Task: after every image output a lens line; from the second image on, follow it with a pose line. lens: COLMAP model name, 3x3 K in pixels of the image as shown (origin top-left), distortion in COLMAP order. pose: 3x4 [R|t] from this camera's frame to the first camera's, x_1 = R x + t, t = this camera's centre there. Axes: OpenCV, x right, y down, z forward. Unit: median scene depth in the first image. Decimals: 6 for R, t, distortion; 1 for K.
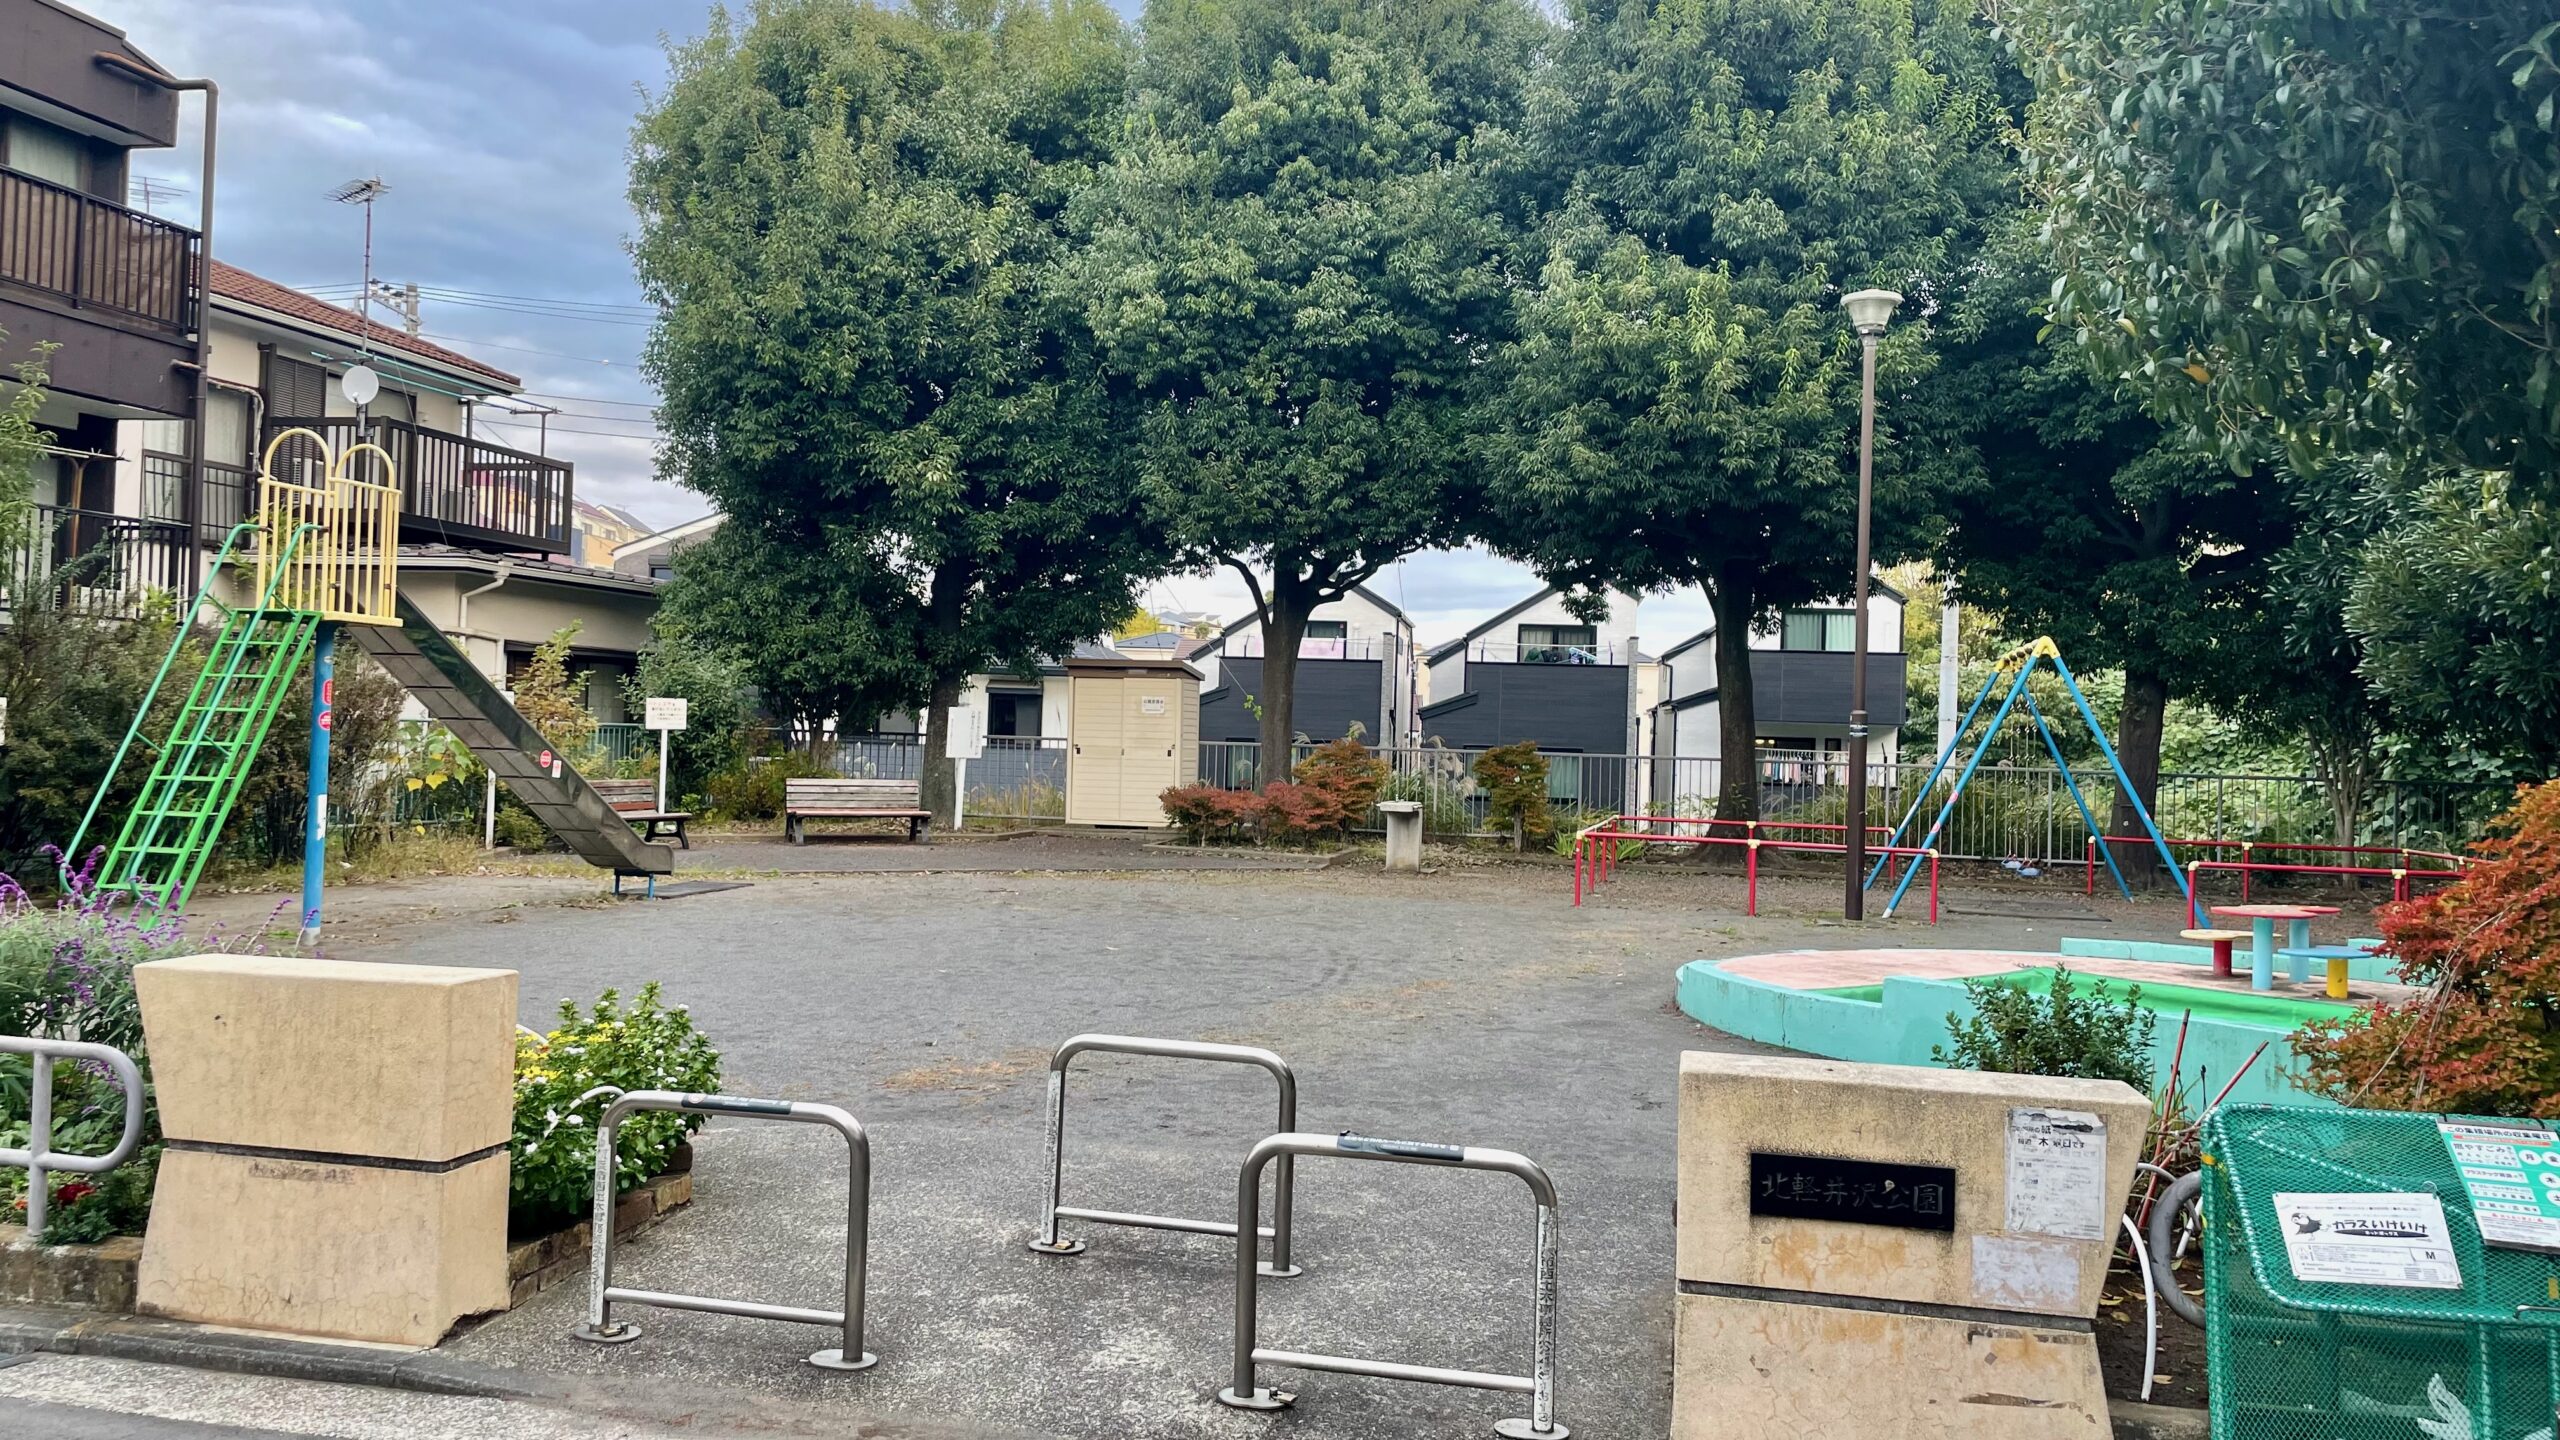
lens RADIAL K [[1854.3, 0, 1245.4], [0, 1854.3, 689.0], [0, 0, 1]] dist [0.061899, -0.104180]
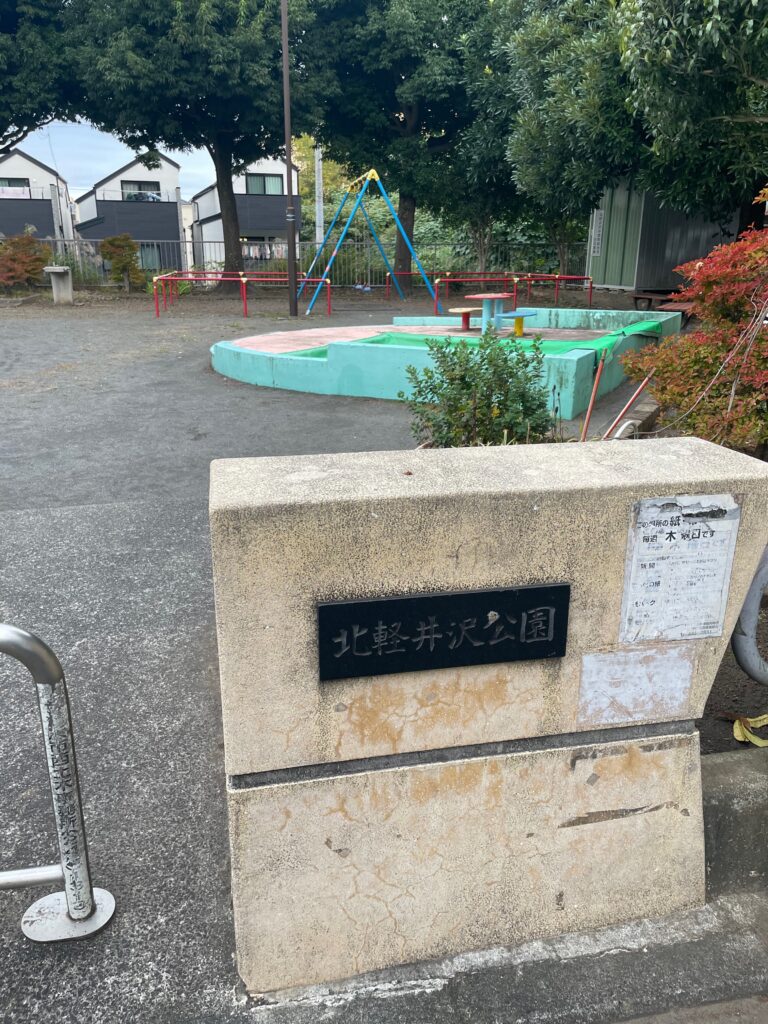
lens RADIAL K [[787.8, 0, 382.3], [0, 787.8, 507.9], [0, 0, 1]] dist [0.088692, -0.102698]
pose [[0.905609, -0.157575, 0.393754, 0.034872], [0.013220, 0.938454, 0.345152, 0.021261], [-0.423907, -0.307368, 0.851956, 0.143584]]
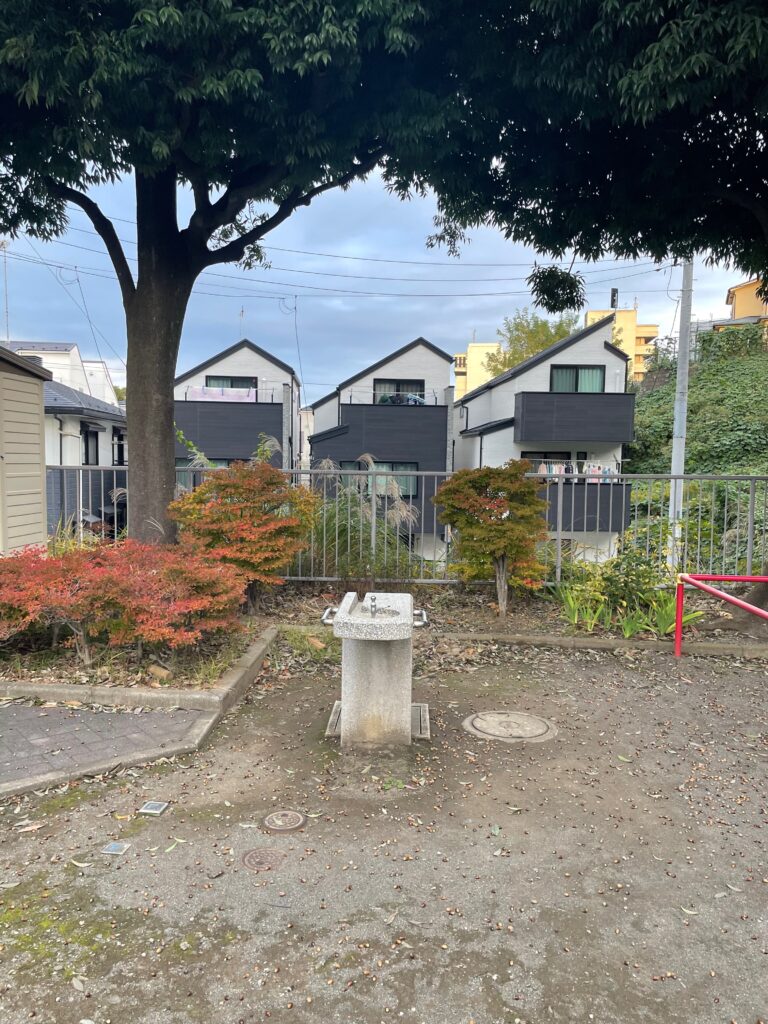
lens RADIAL K [[787.8, 0, 382.3], [0, 787.8, 507.9], [0, 0, 1]] dist [0.088692, -0.102698]
pose [[0.978653, -0.028810, 0.203492, 0.157075], [0.009893, 0.995582, 0.093377, 0.067591], [-0.205283, -0.089371, 0.974614, 2.686621]]
